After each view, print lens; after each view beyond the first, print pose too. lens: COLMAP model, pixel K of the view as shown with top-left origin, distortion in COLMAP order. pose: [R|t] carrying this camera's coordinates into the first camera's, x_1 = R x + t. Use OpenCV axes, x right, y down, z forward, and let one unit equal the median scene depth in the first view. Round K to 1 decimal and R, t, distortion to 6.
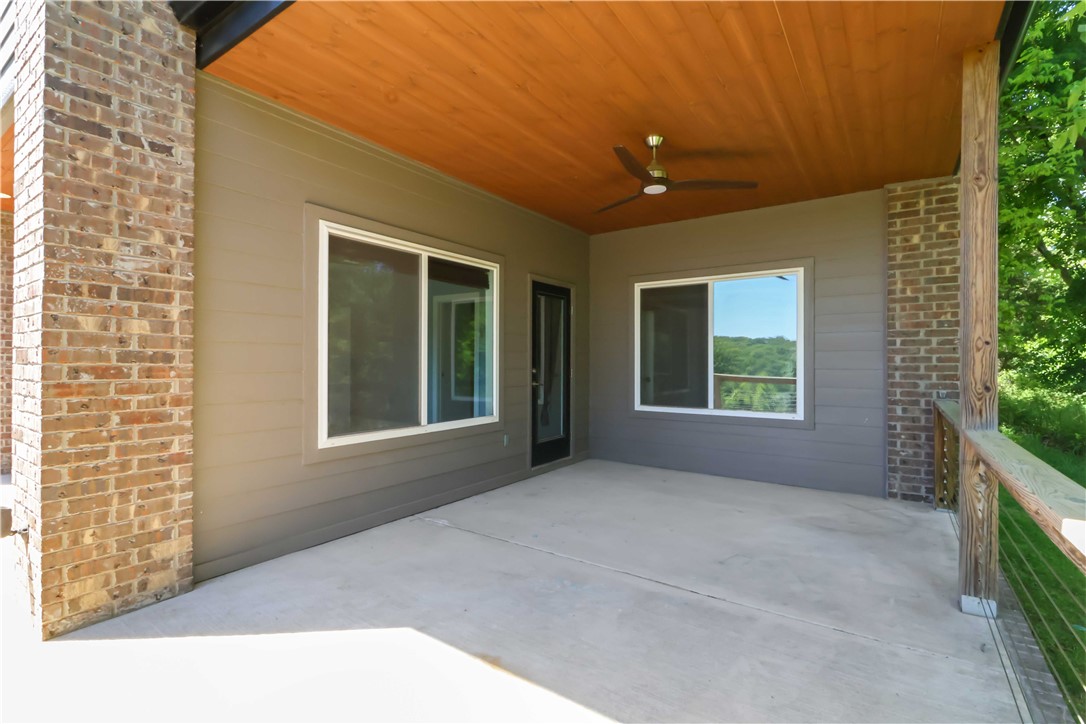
lens RADIAL K [[506.4, 0, 552.6], [0, 506.4, 356.2], [0, 0, 1]] dist [0.023839, -0.015366]
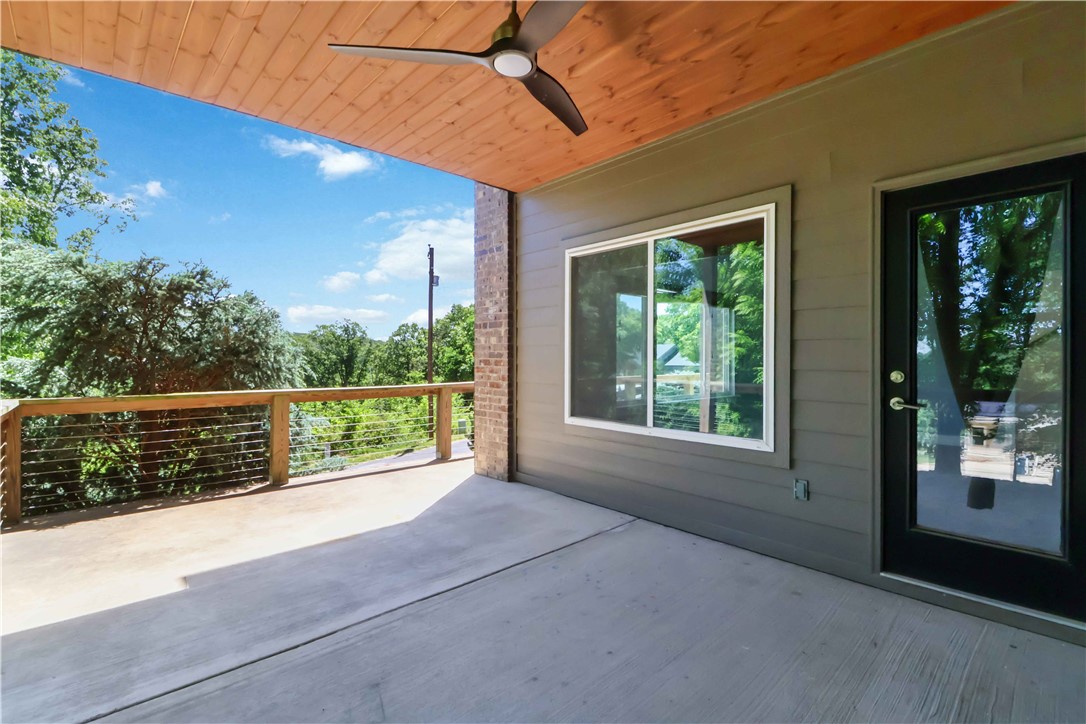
lens RADIAL K [[506.4, 0, 552.6], [0, 506.4, 356.2], [0, 0, 1]] dist [0.023839, -0.015366]
pose [[-0.236789, -0.003555, -0.971555, 1.033742], [0.009063, 0.999942, -0.005867, 0.018362], [0.971519, -0.010194, -0.236743, 1.598787]]
